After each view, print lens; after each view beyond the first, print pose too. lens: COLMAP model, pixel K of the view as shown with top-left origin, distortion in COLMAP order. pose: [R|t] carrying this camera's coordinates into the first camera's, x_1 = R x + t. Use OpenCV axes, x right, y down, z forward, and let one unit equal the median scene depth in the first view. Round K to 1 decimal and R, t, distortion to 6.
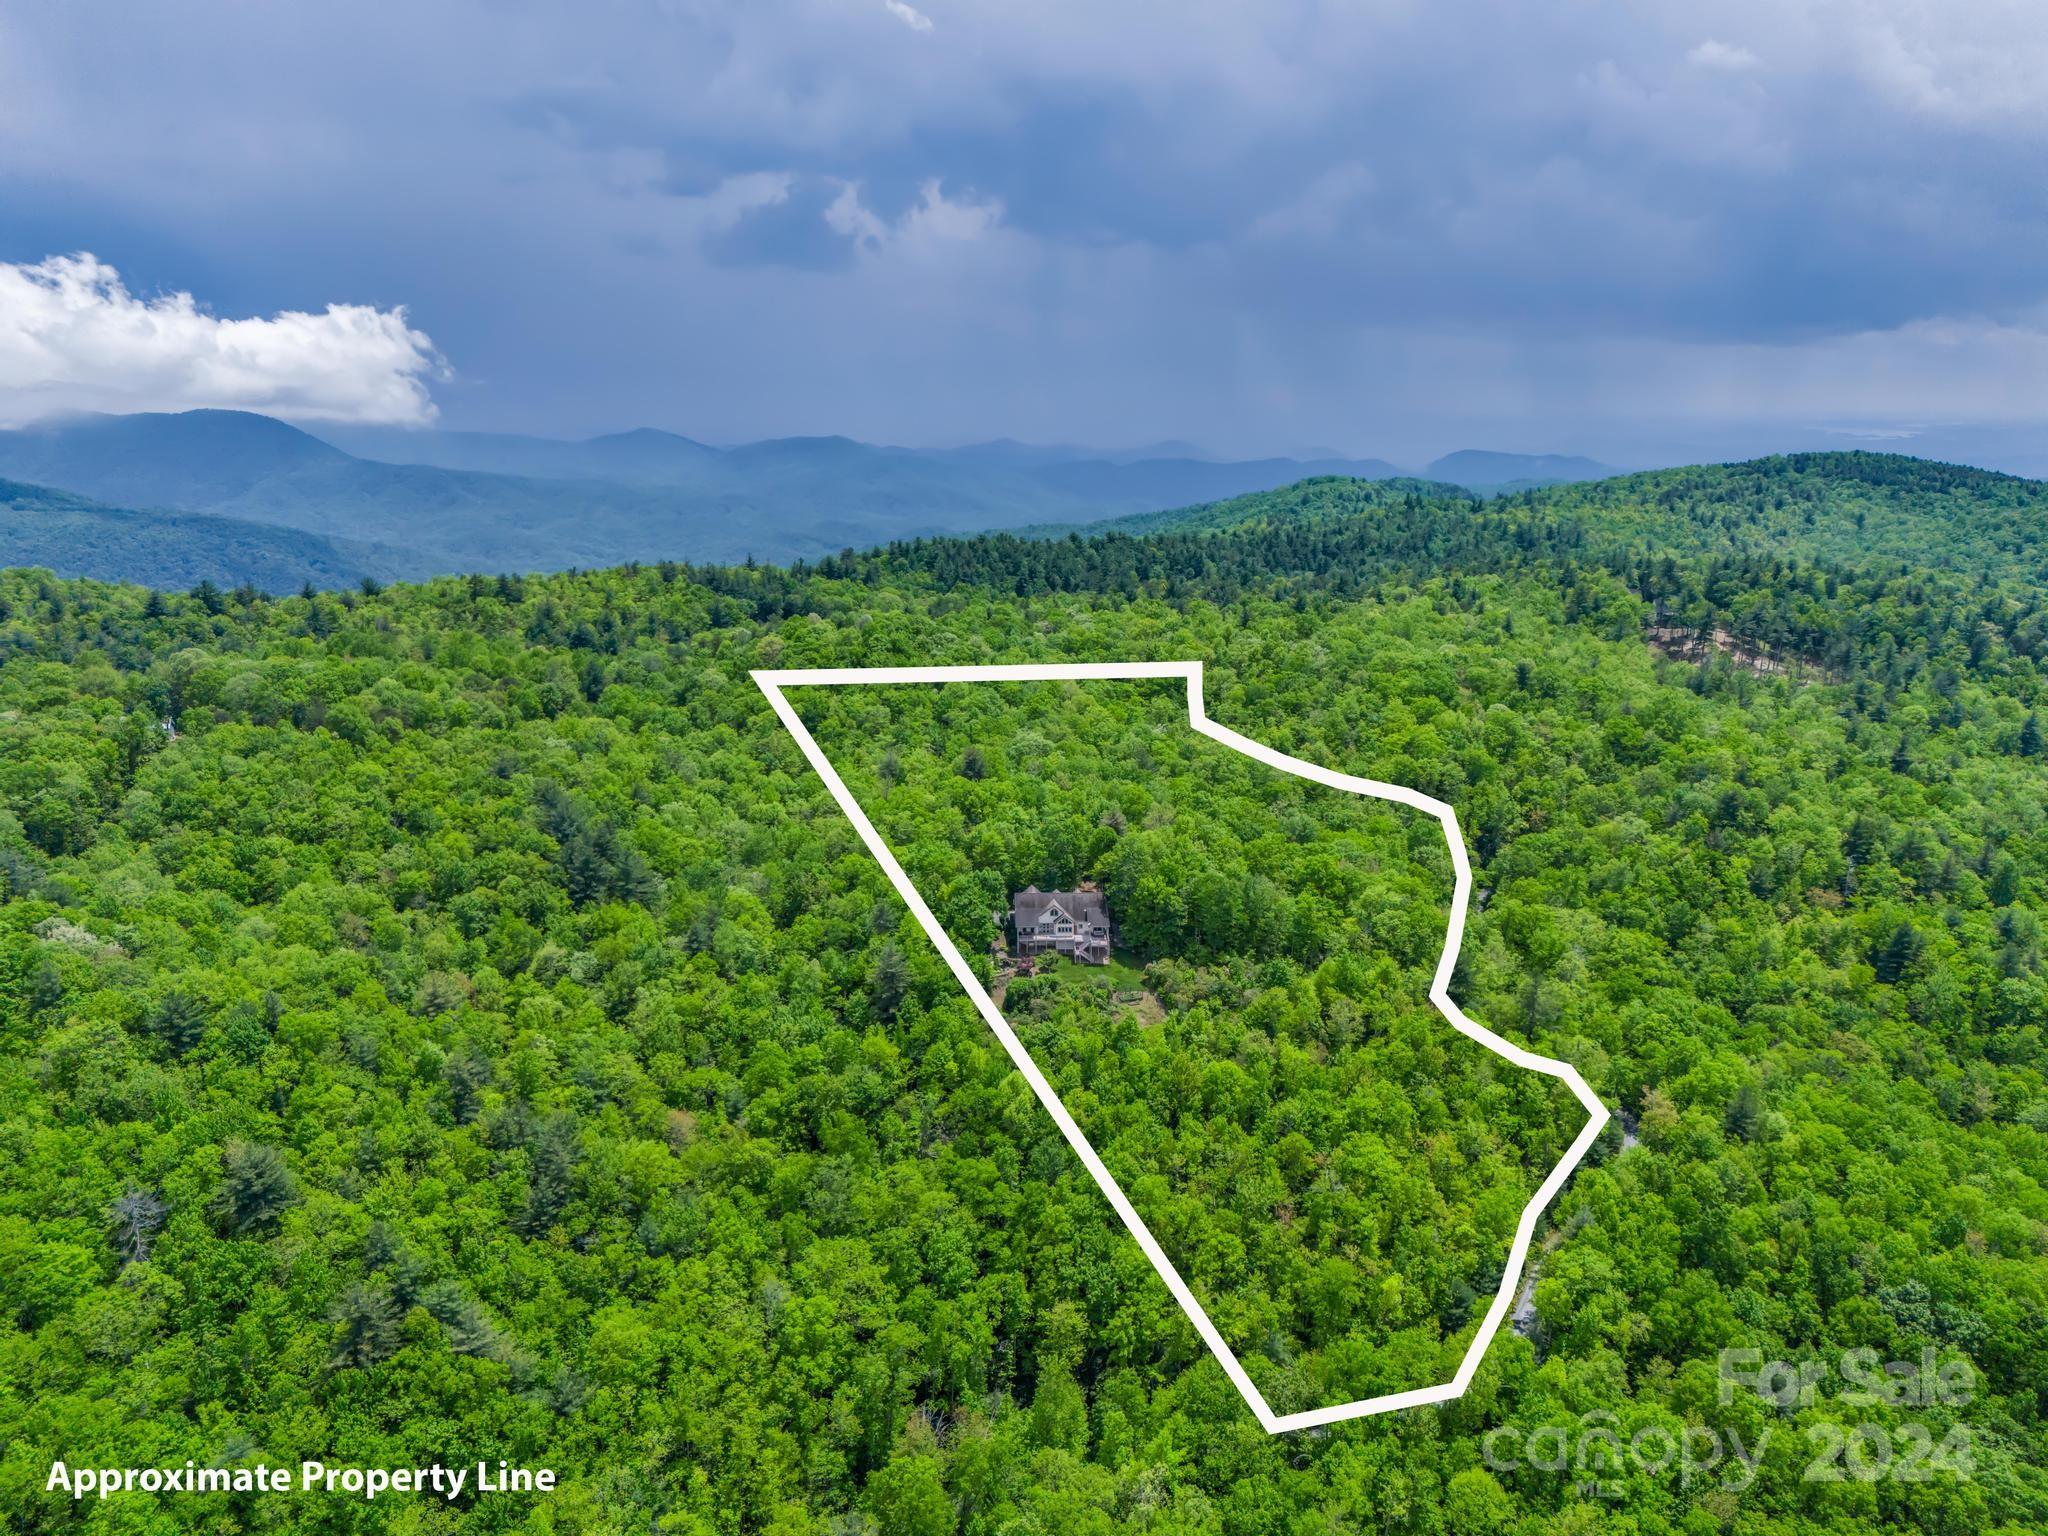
lens RADIAL K [[1426.3, 0, 1023.0], [0, 1426.3, 764.3], [0, 0, 1]] dist [0.002039, -0.000418]
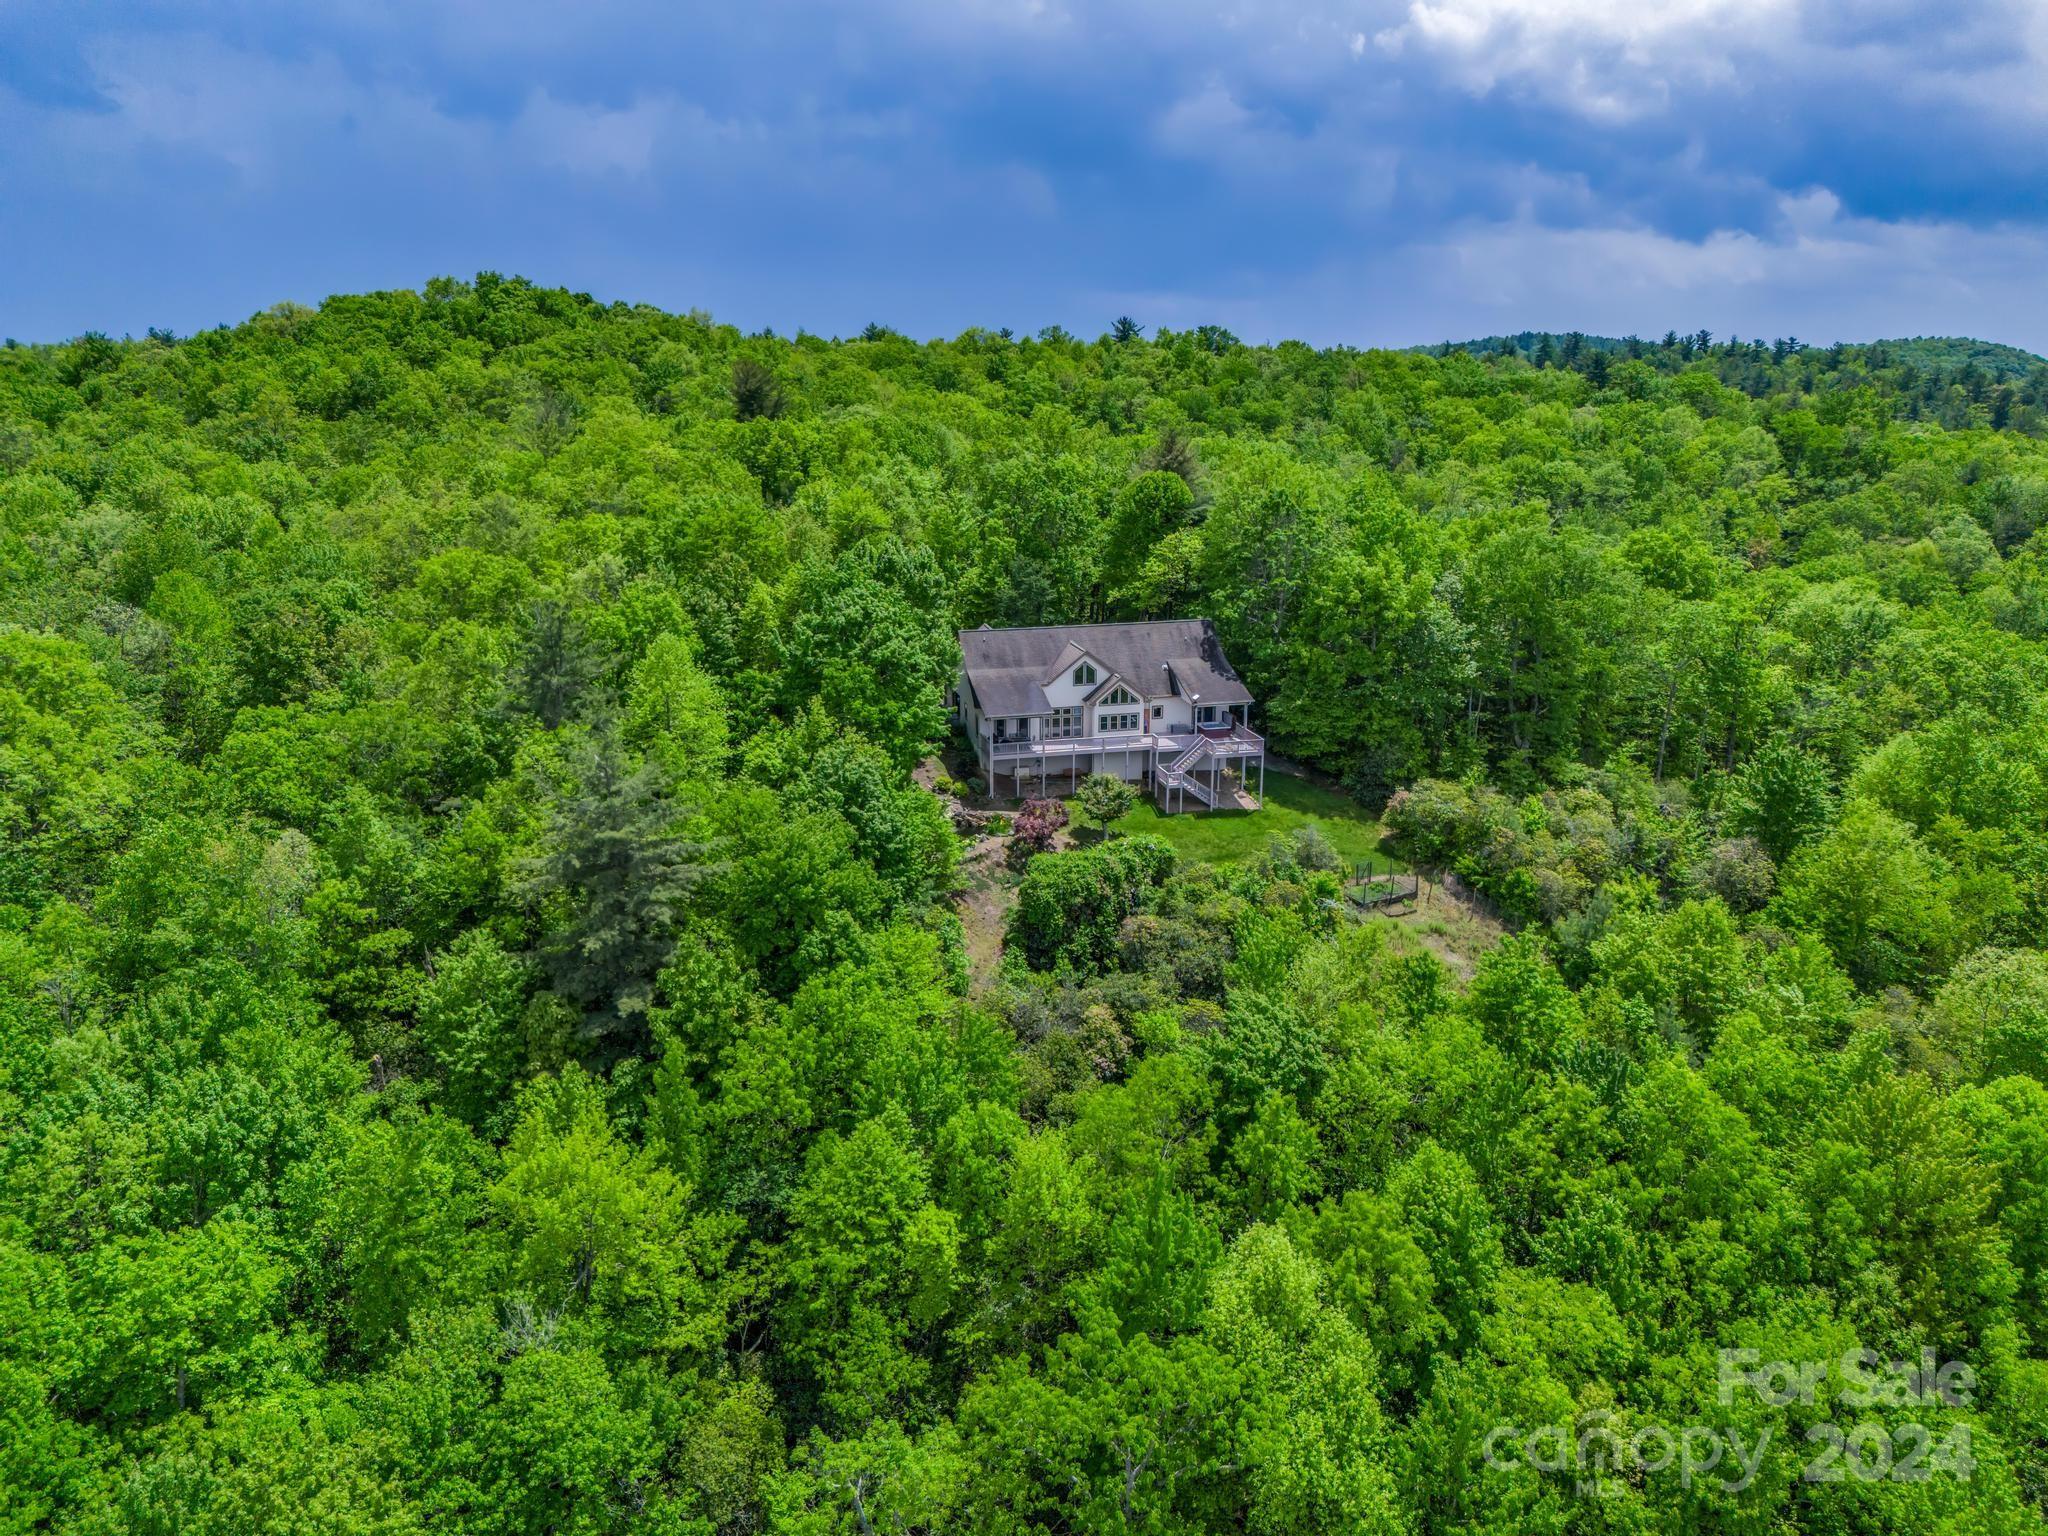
lens RADIAL K [[1426.3, 0, 1029.7], [0, 1426.3, 772.7], [0, 0, 1]] dist [0.002039, -0.000418]
pose [[0.972383, -0.059964, 0.225556, -0.077316], [0.054042, 0.998015, 0.032345, 0.129028], [-0.227048, -0.019262, 0.973693, 0.747841]]
